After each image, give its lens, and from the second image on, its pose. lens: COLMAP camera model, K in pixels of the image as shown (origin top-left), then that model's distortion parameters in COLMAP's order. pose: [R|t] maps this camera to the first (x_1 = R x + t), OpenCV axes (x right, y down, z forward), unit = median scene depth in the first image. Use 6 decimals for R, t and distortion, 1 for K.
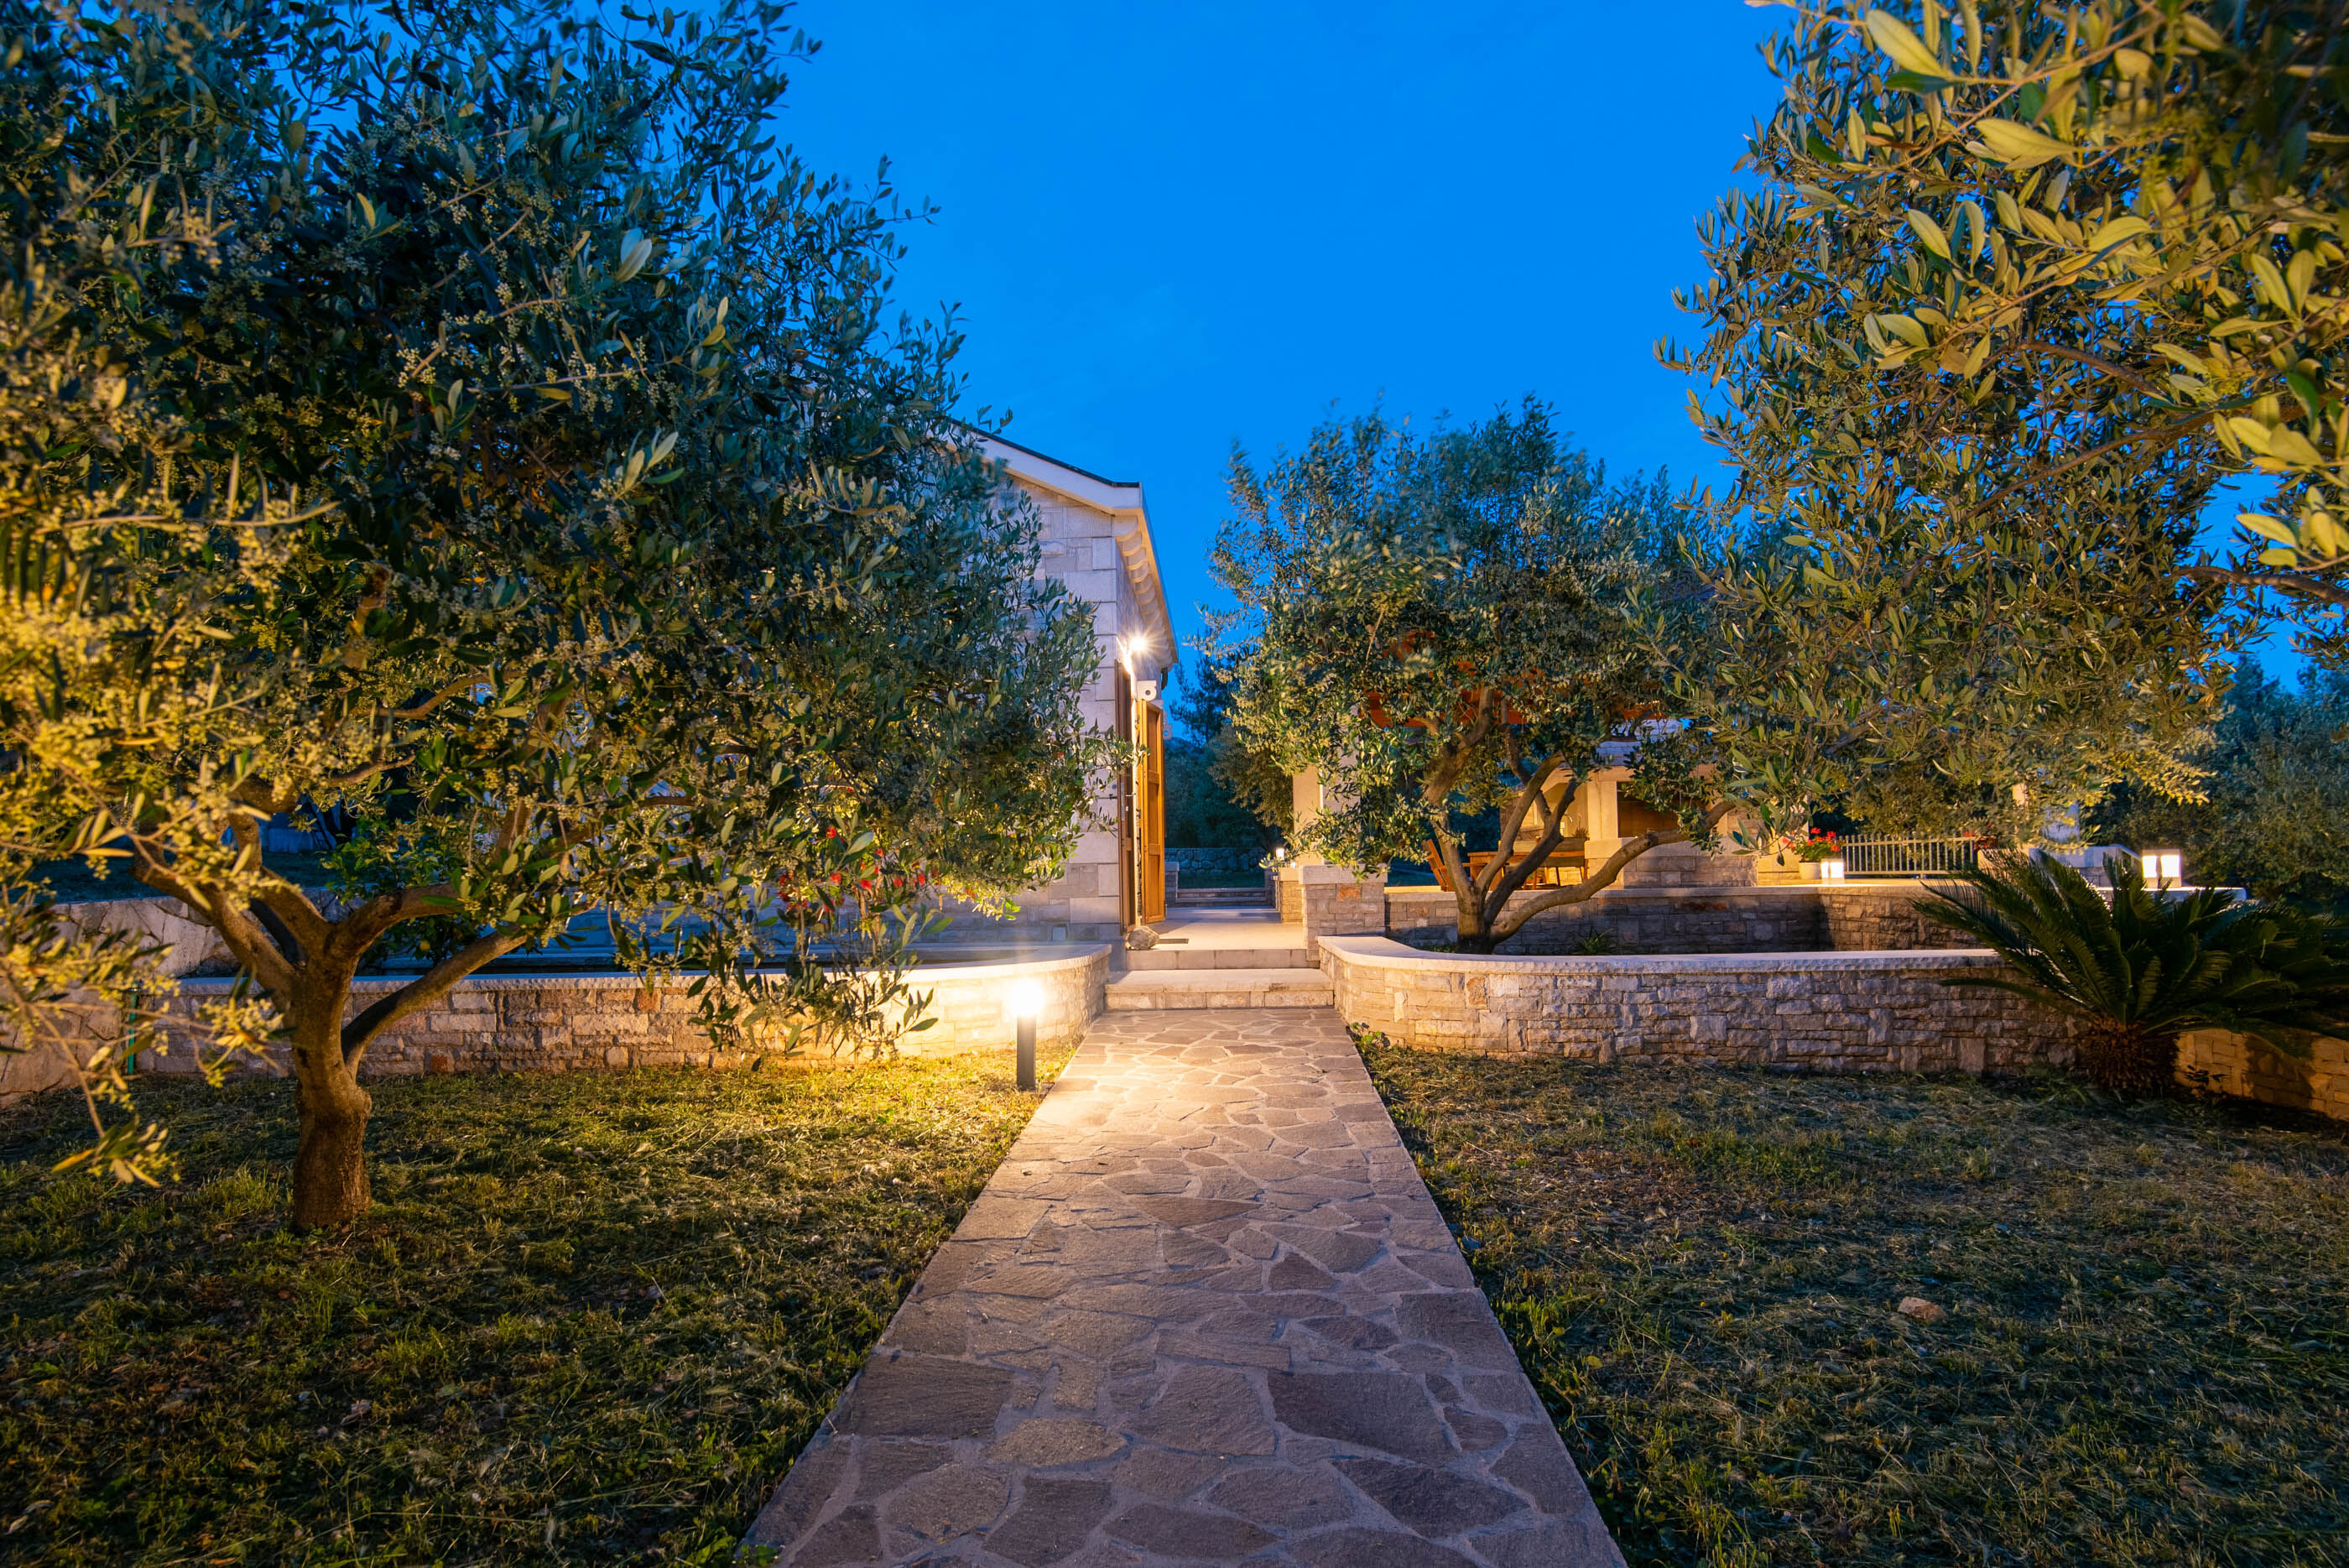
lens RADIAL K [[1141.7, 0, 1174.5], [0, 1141.7, 784.0], [0, 0, 1]] dist [-0.002060, -0.000027]
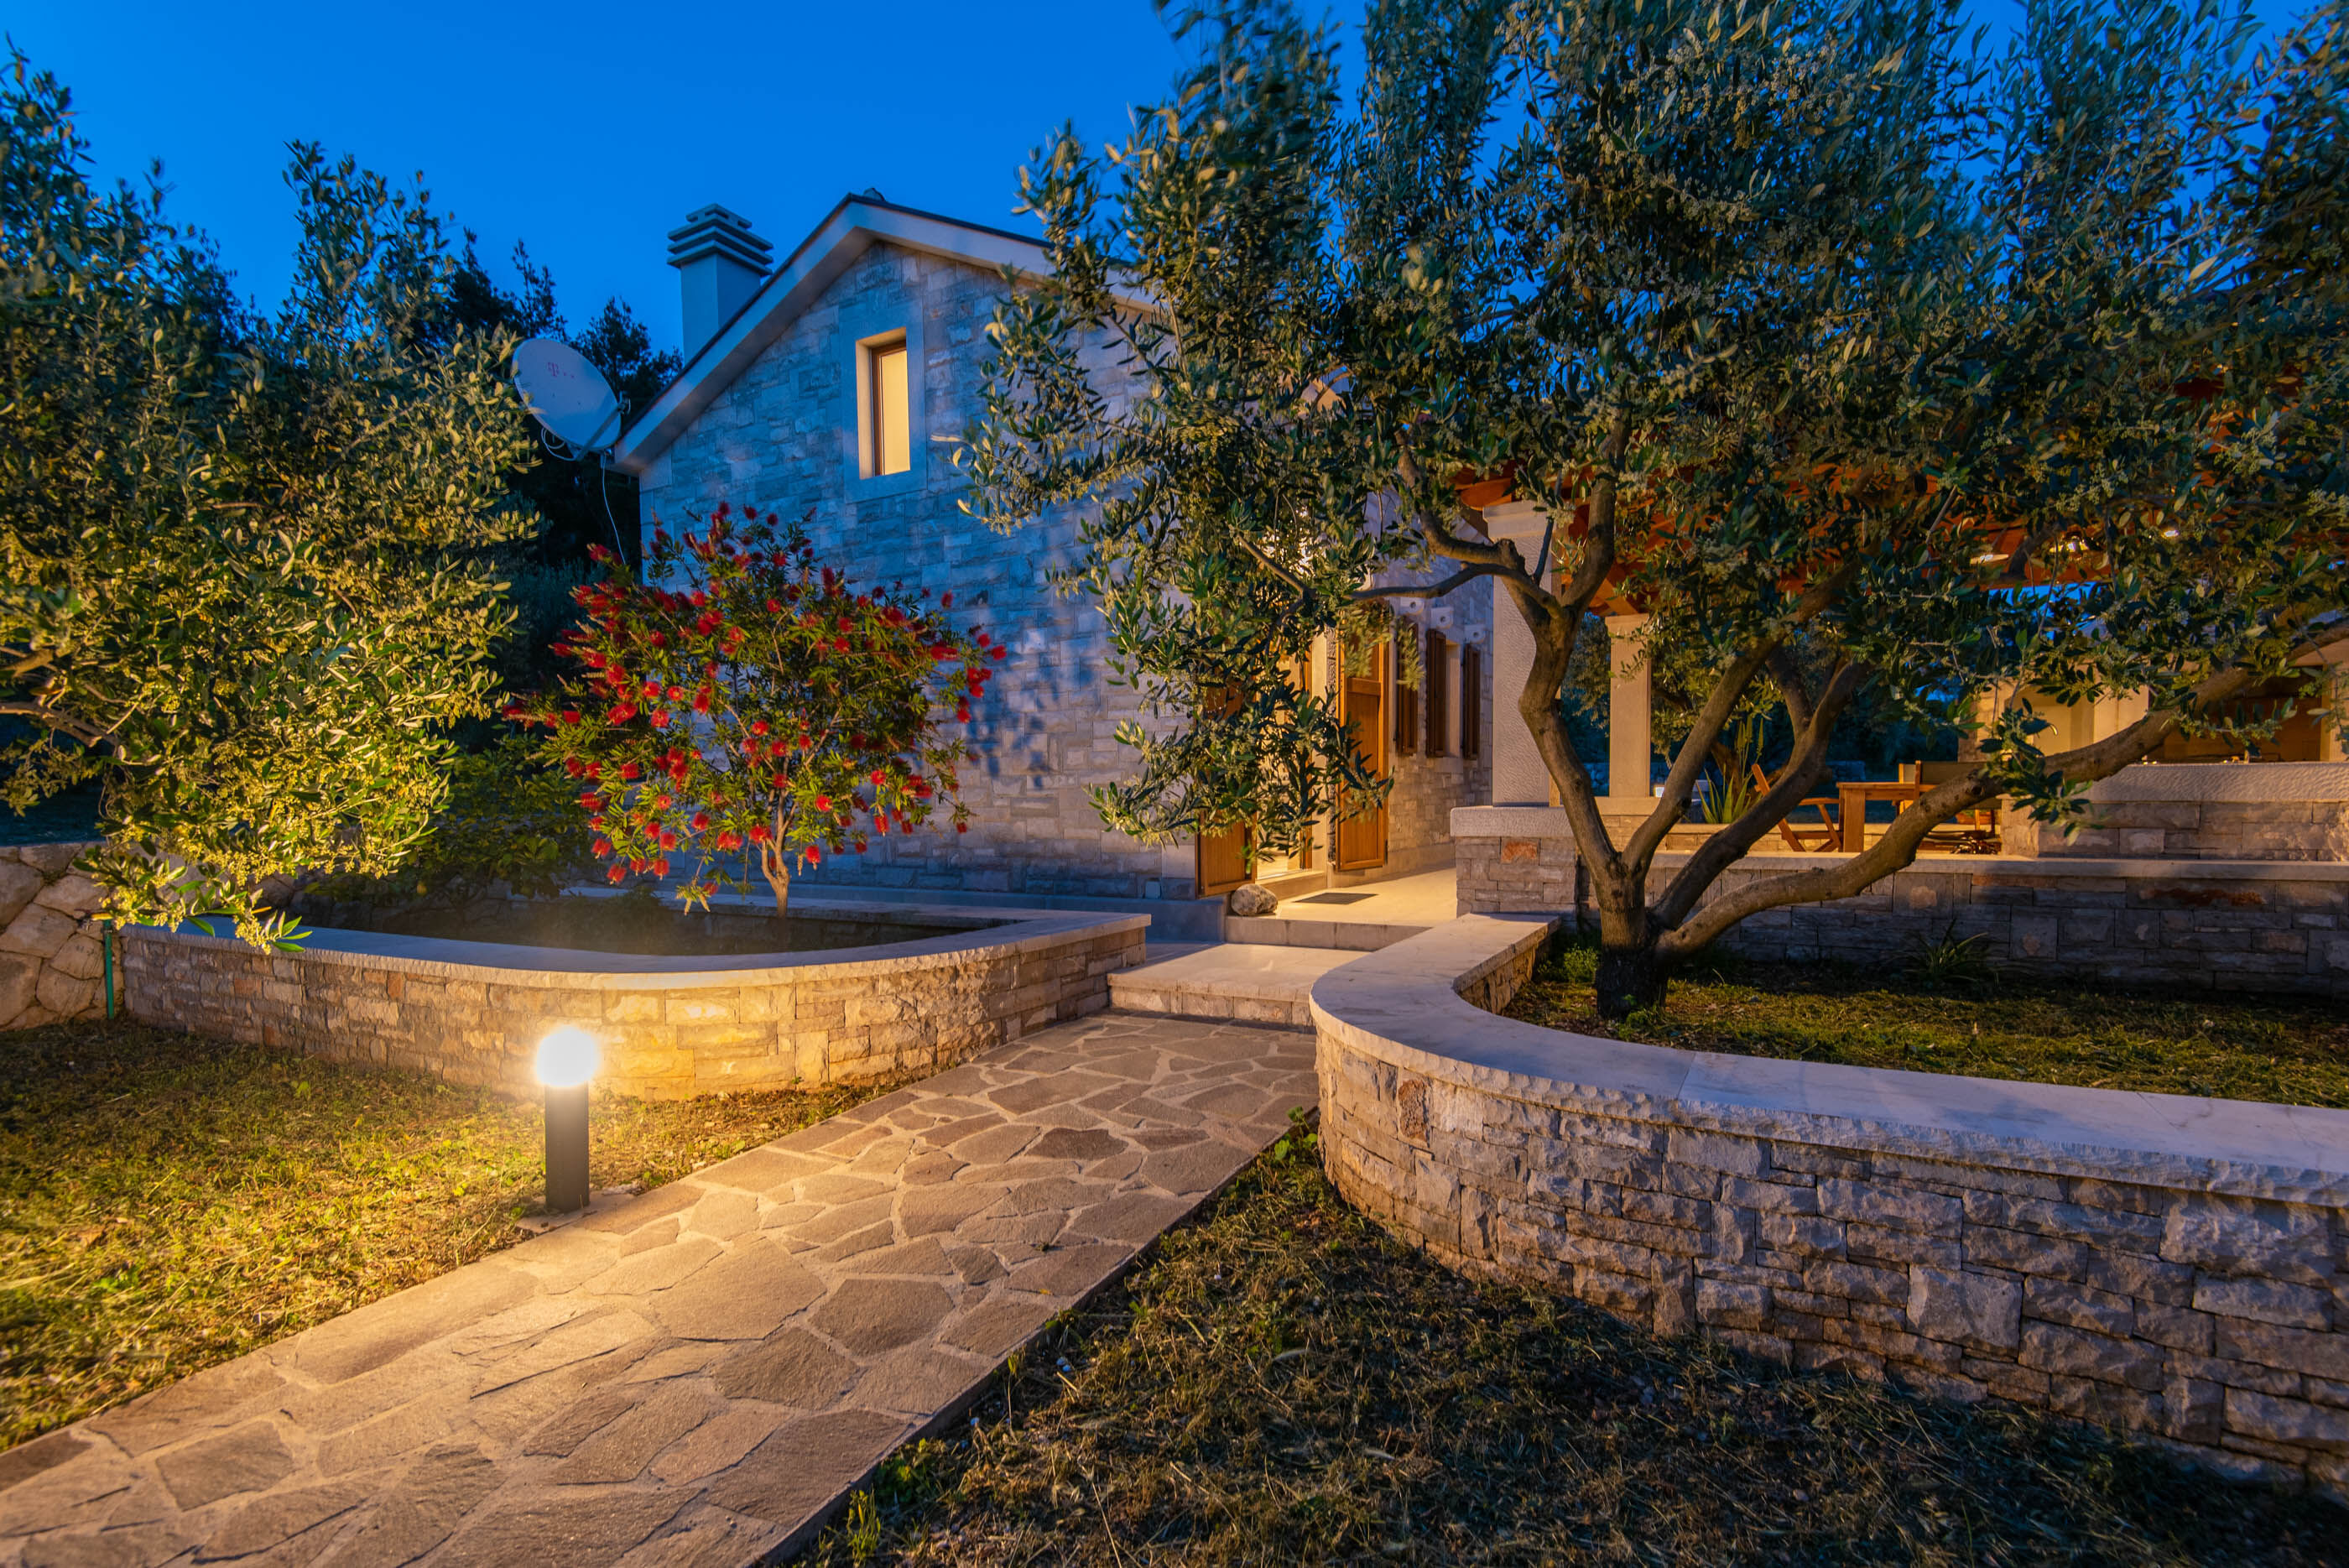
lens RADIAL K [[1074.5, 0, 1174.5], [0, 1074.5, 784.0], [0, 0, 1]] dist [0.002188, -0.006448]
pose [[0.911307, 0.003226, -0.411715, 0.373036], [0.029431, 0.996901, 0.072953, 0.008909], [0.410674, -0.078600, 0.908388, 0.581310]]
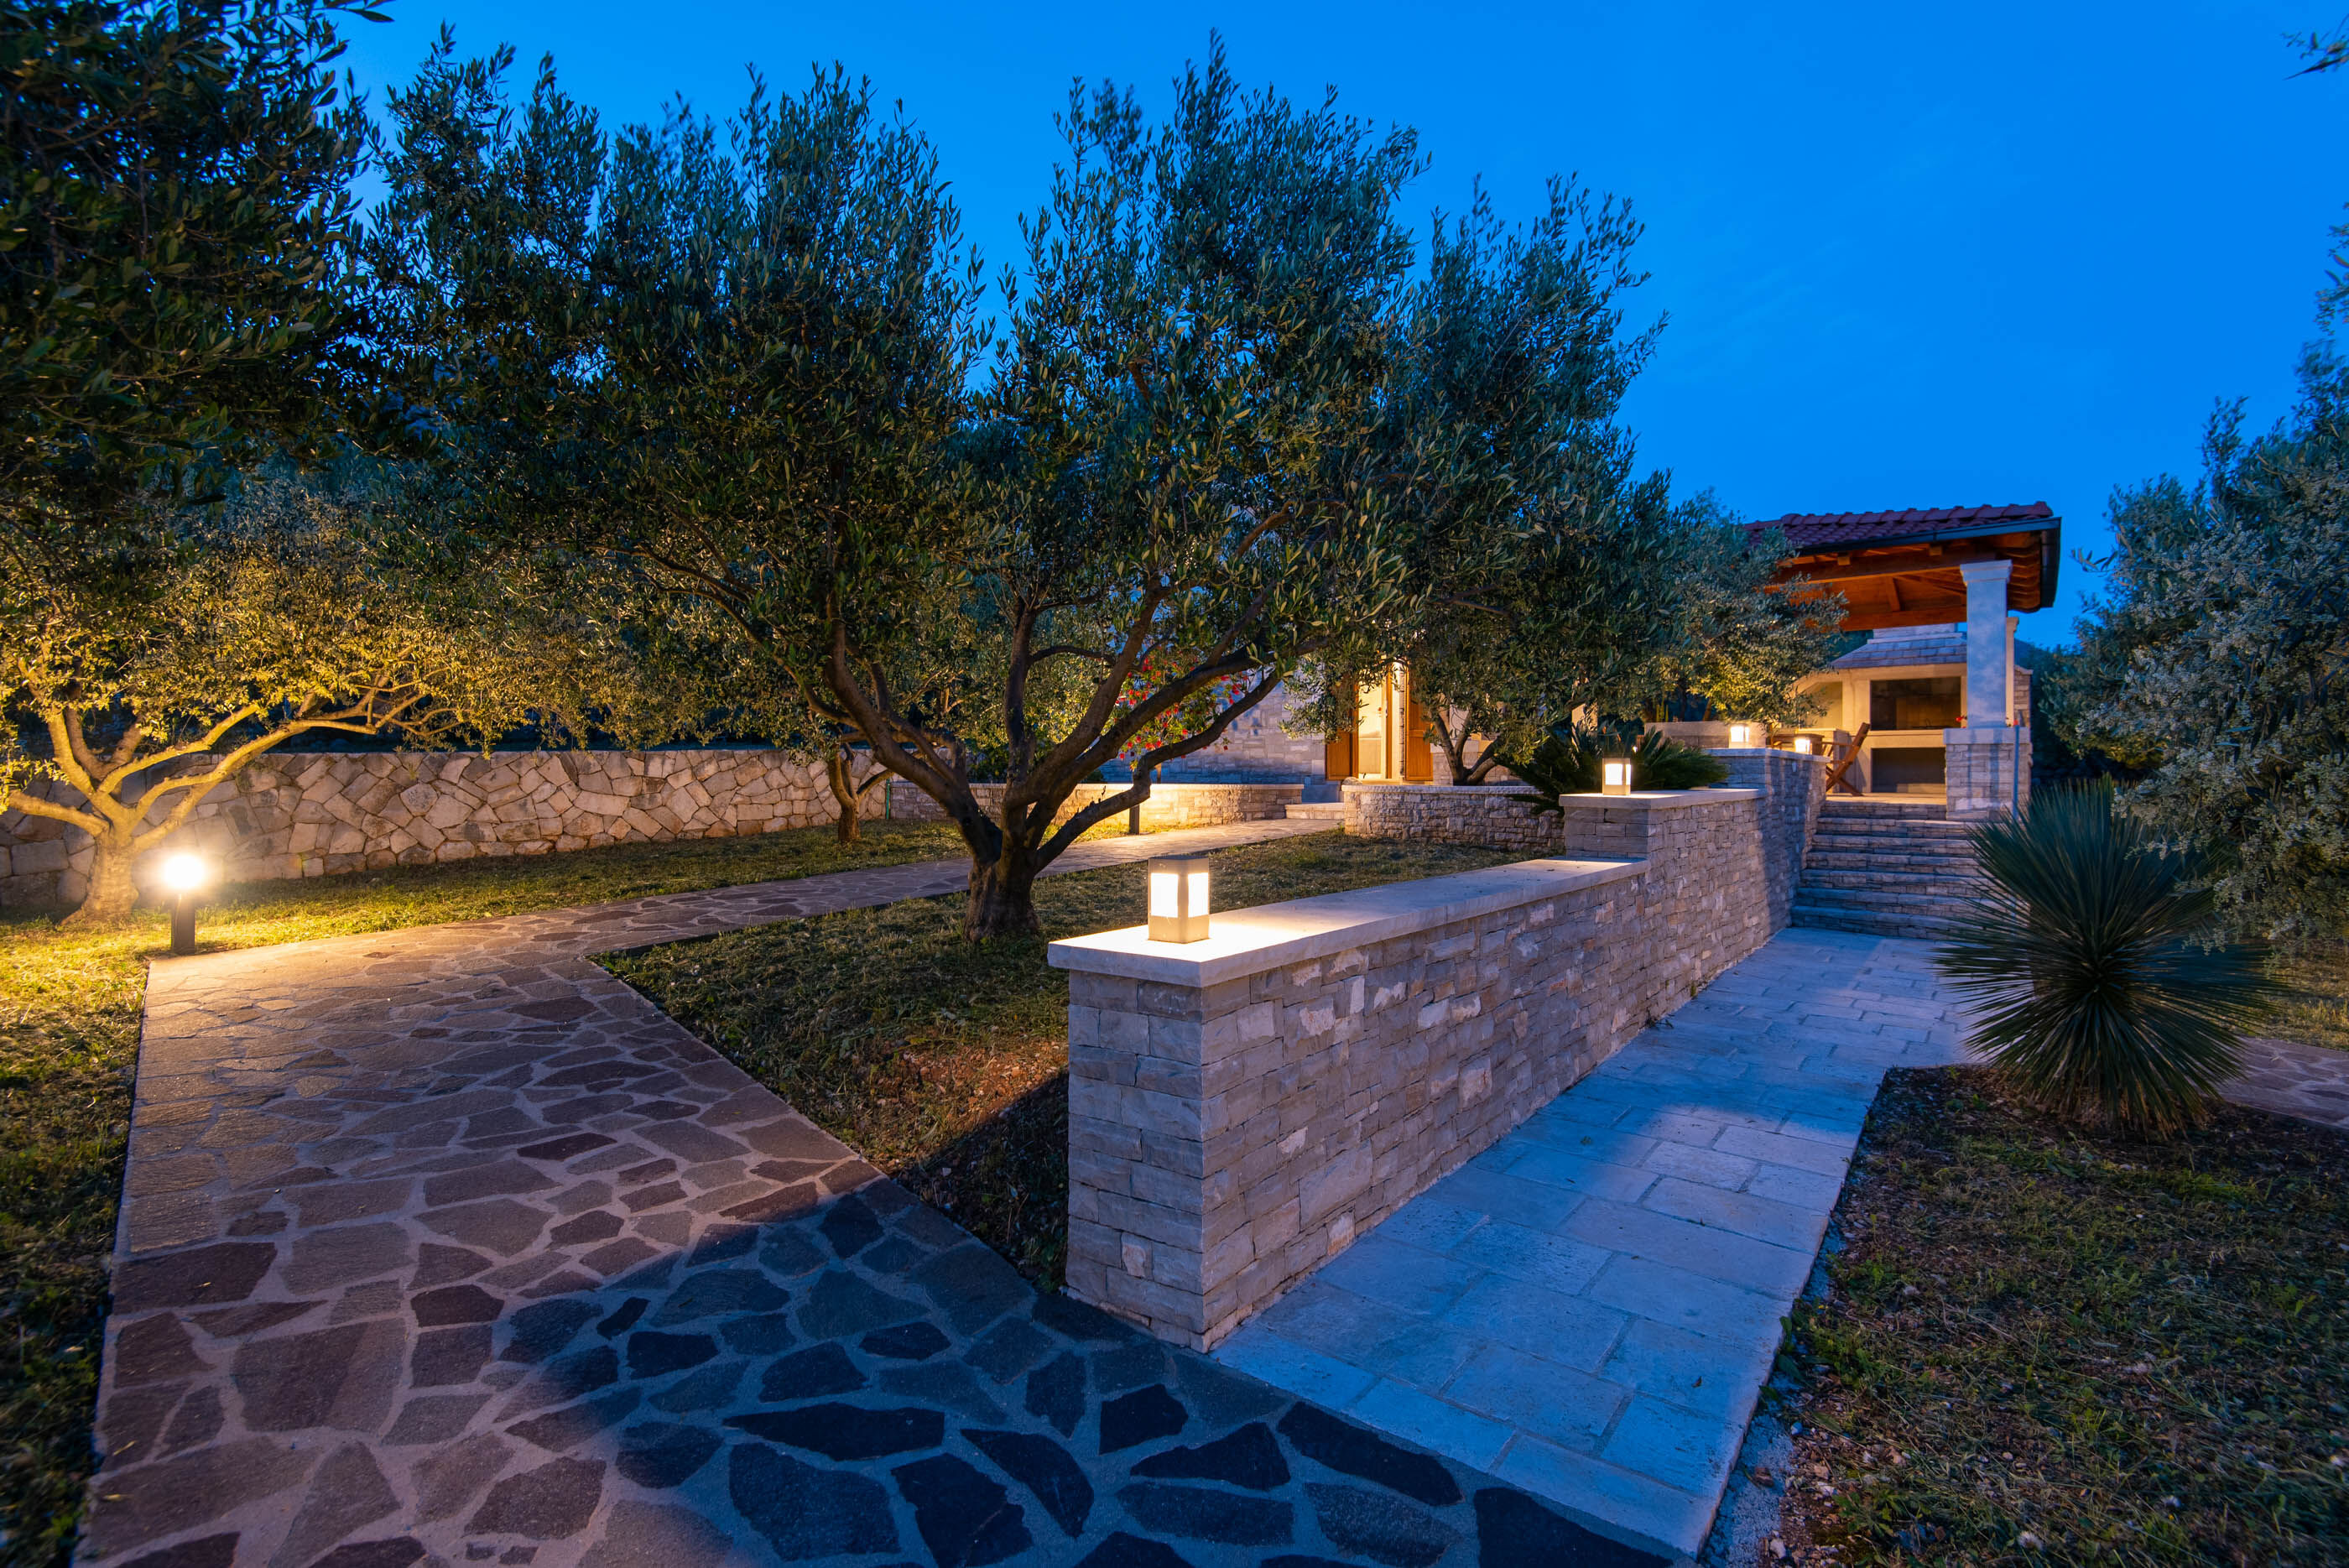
lens RADIAL K [[1074.5, 0, 1174.5], [0, 1074.5, 784.0], [0, 0, 1]] dist [0.002188, -0.006448]
pose [[0.819192, 0.020254, -0.573161, 1.072050], [0.033080, 0.996044, 0.082476, -0.004817], [0.572564, -0.086524, 0.815281, -0.636529]]
